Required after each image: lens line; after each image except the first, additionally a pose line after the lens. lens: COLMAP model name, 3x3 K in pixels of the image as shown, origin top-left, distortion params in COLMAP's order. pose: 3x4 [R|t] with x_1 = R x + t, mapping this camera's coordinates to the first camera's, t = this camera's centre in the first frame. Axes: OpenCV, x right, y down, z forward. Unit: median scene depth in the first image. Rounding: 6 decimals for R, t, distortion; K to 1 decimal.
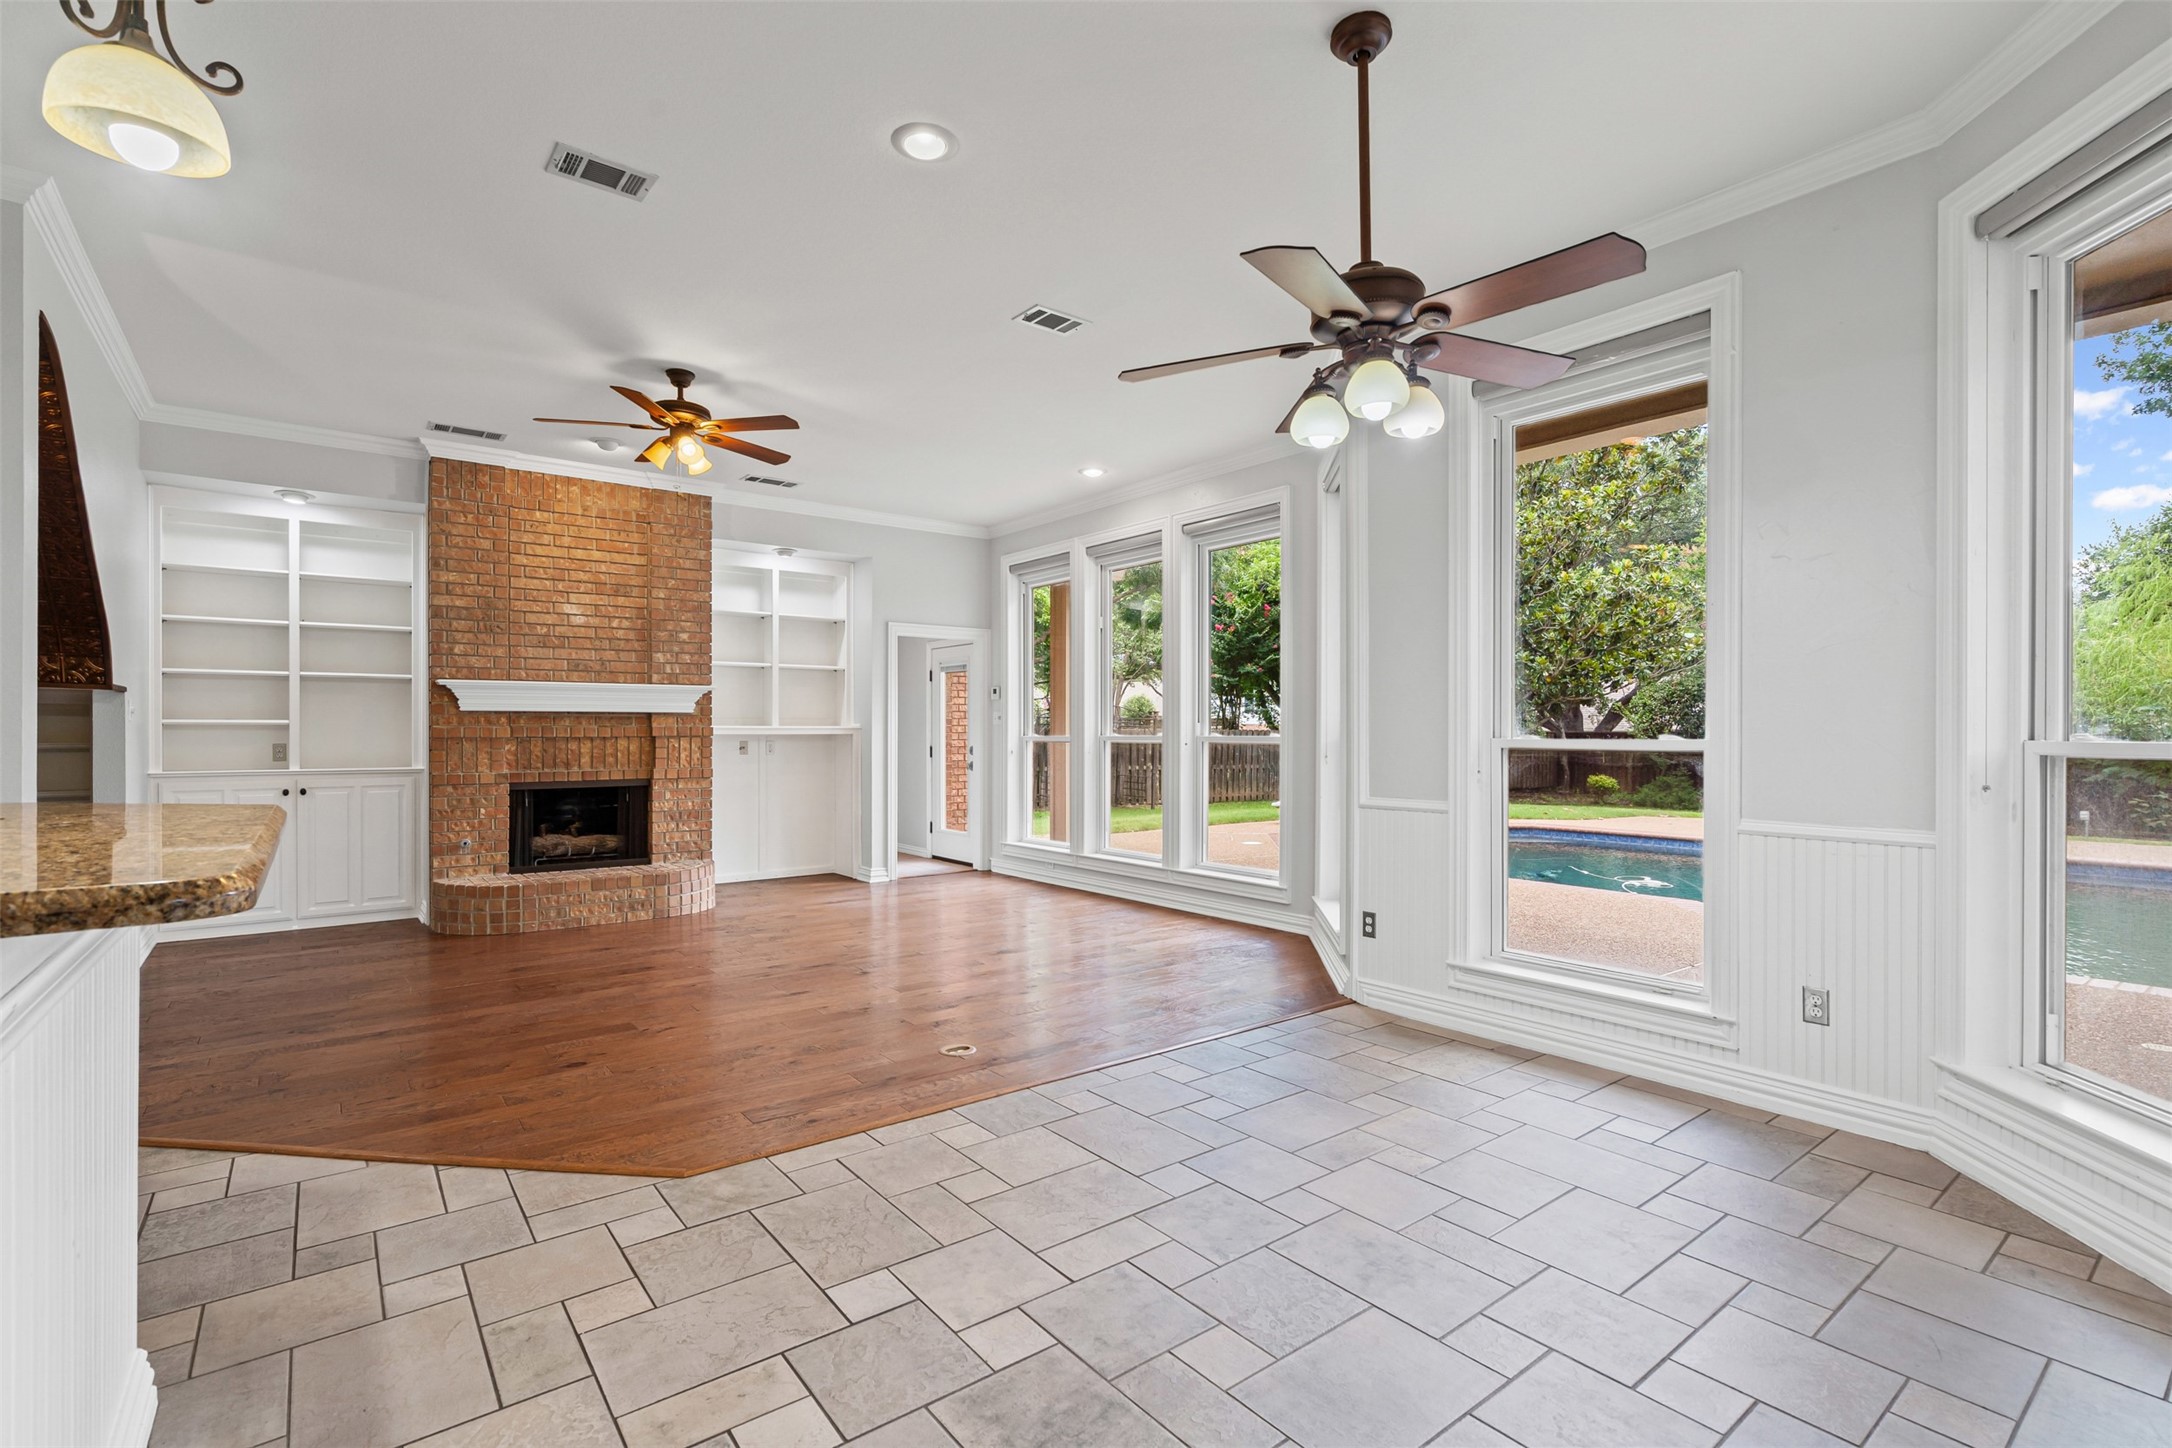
lens RADIAL K [[988.4, 0, 1072.5], [0, 988.4, 732.2], [0, 0, 1]] dist [-0.003784, 0.002308]
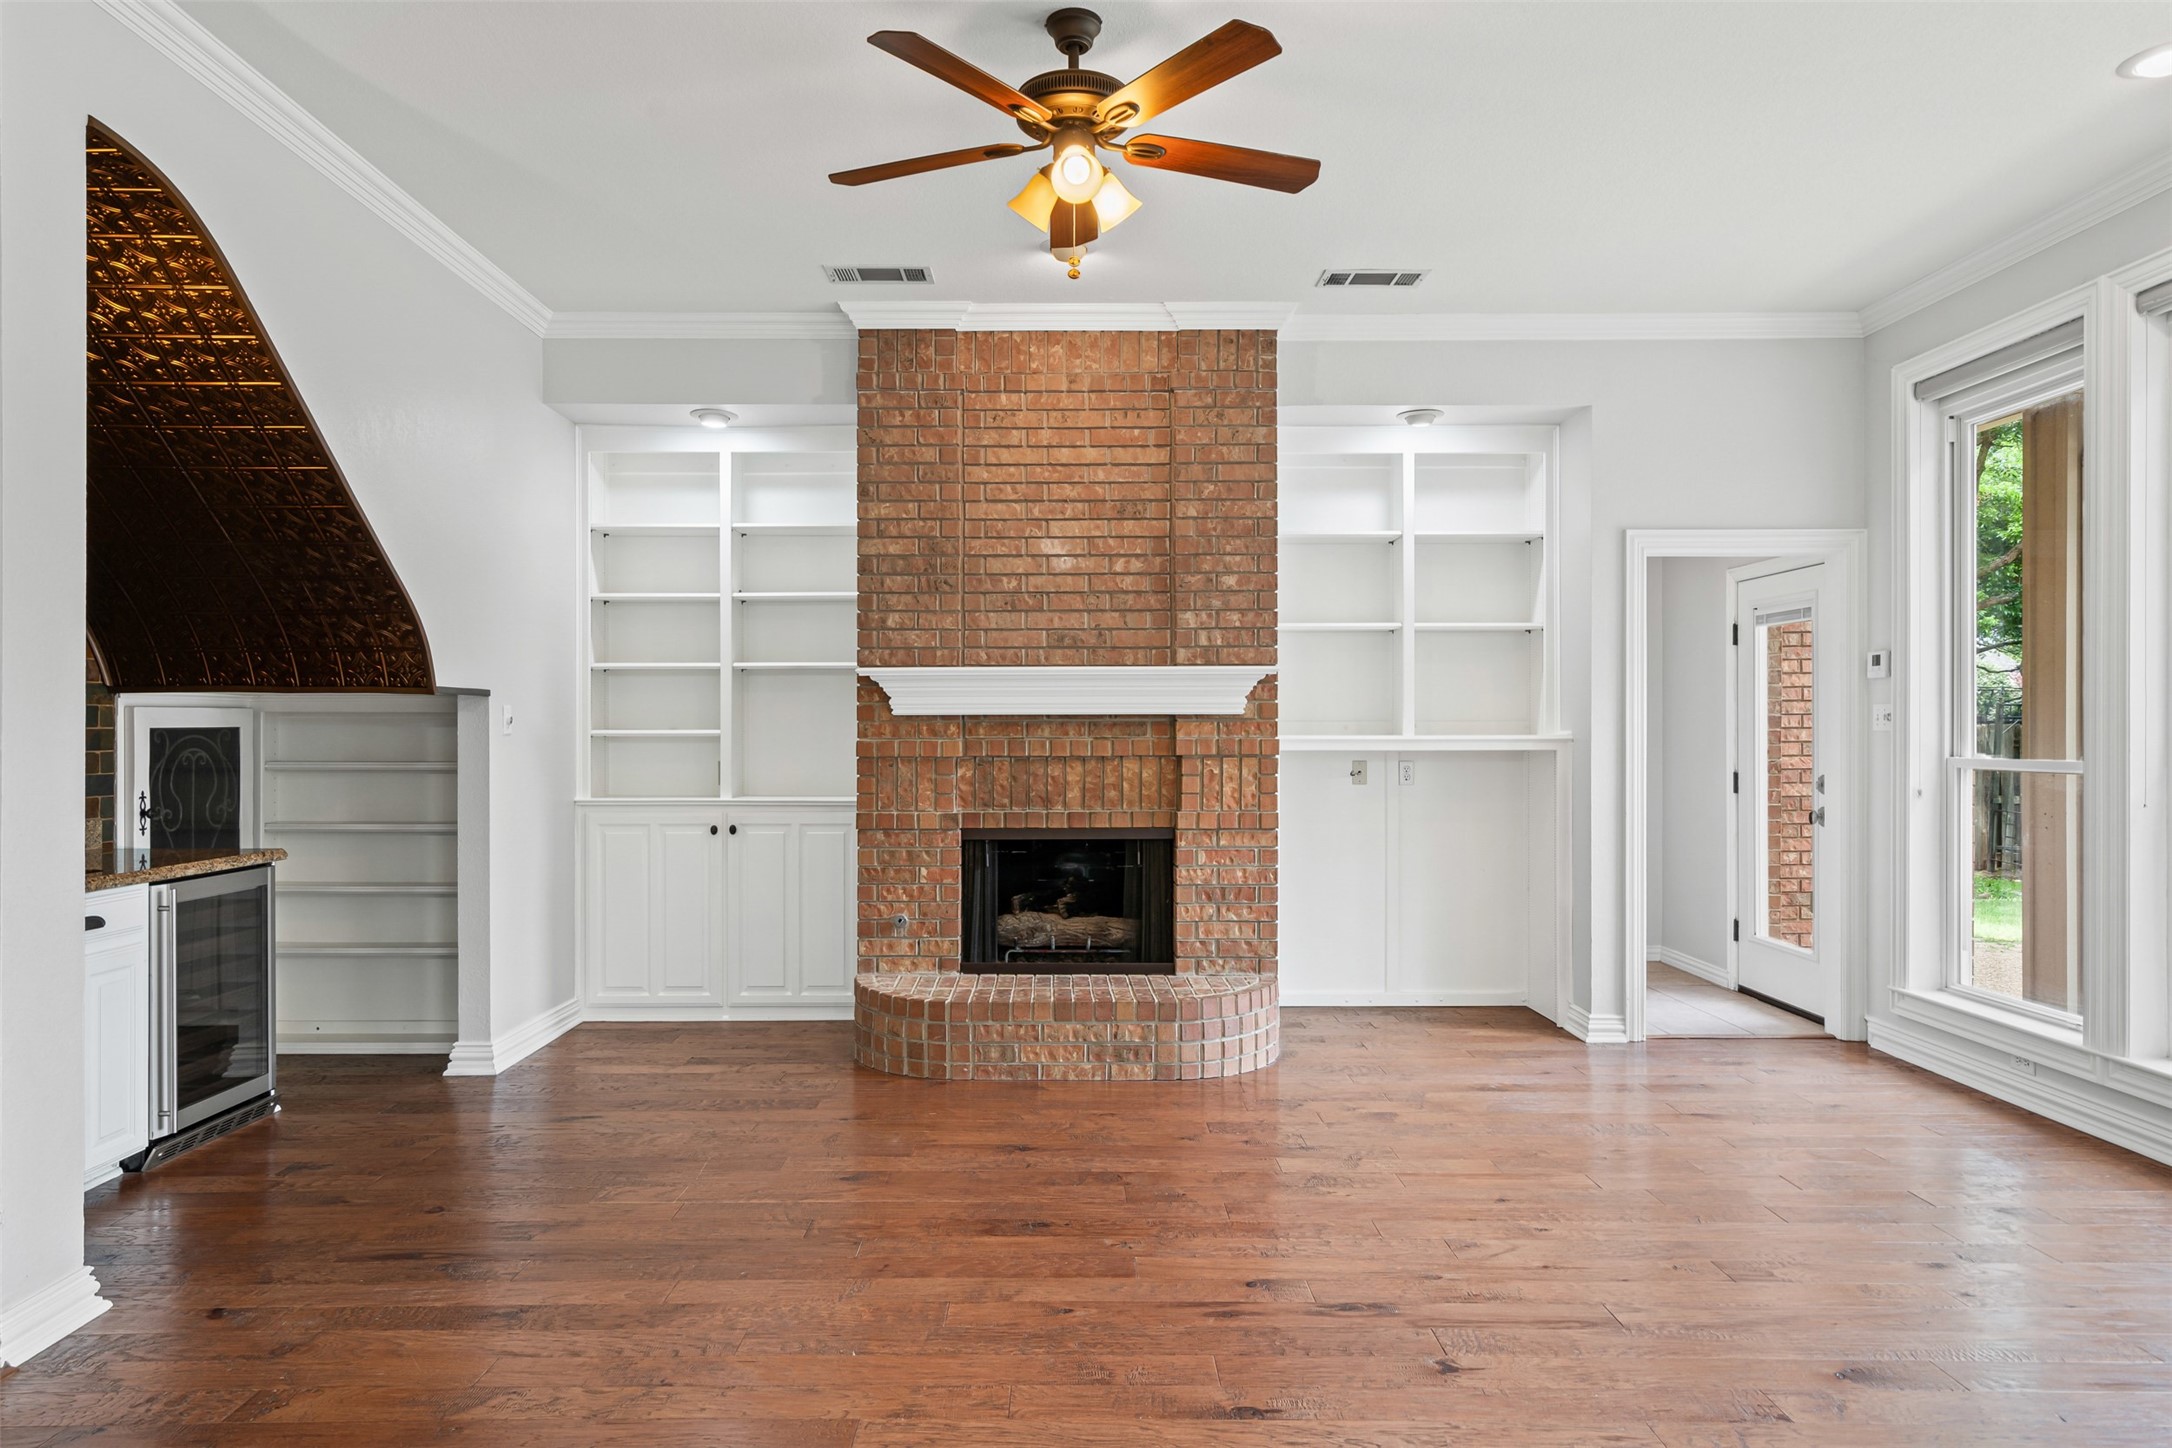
lens RADIAL K [[1305.5, 0, 1075.0], [0, 1305.5, 727.3], [0, 0, 1]] dist [0.008688, 0.000964]
pose [[0.795524, 0.000099, -0.605923, -0.006087], [0.000646, 0.999999, 0.001012, -0.013889], [0.605922, -0.001197, 0.795523, 0.370023]]
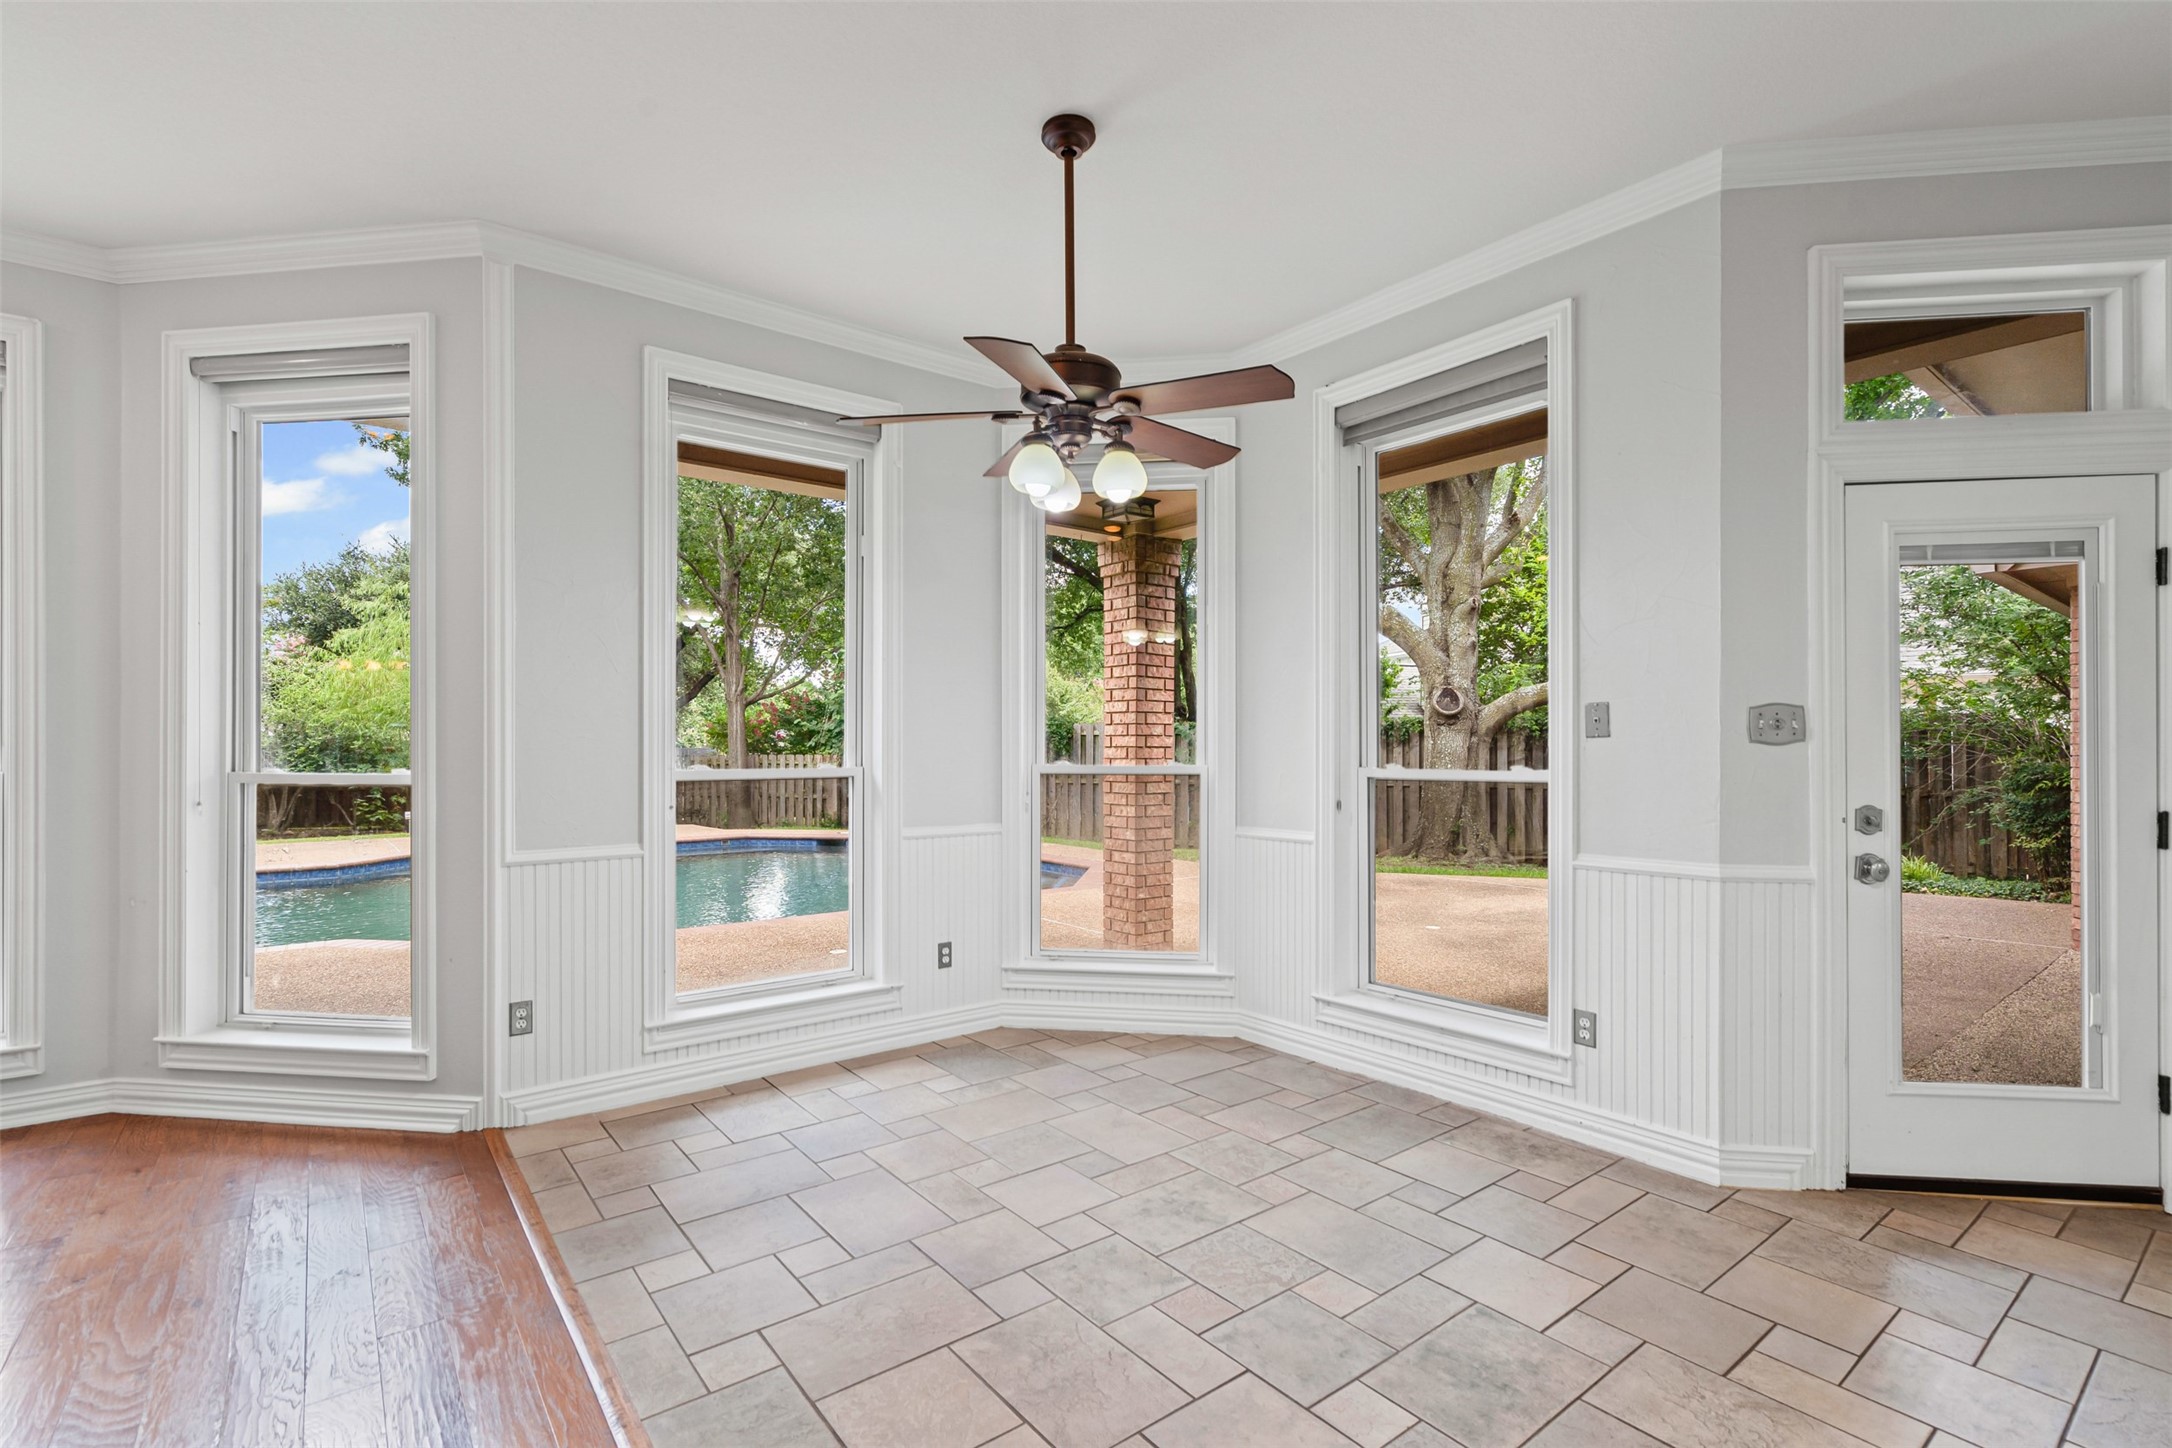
lens RADIAL K [[988.4, 0, 1073.6], [0, 988.4, 735.6], [0, 0, 1]] dist [-0.003784, 0.002308]
pose [[-0.000178, 0.005710, 0.999984, -0.313112], [-0.002110, 0.999981, -0.005710, -0.013473], [-0.999998, -0.002111, -0.000166, 0.389073]]
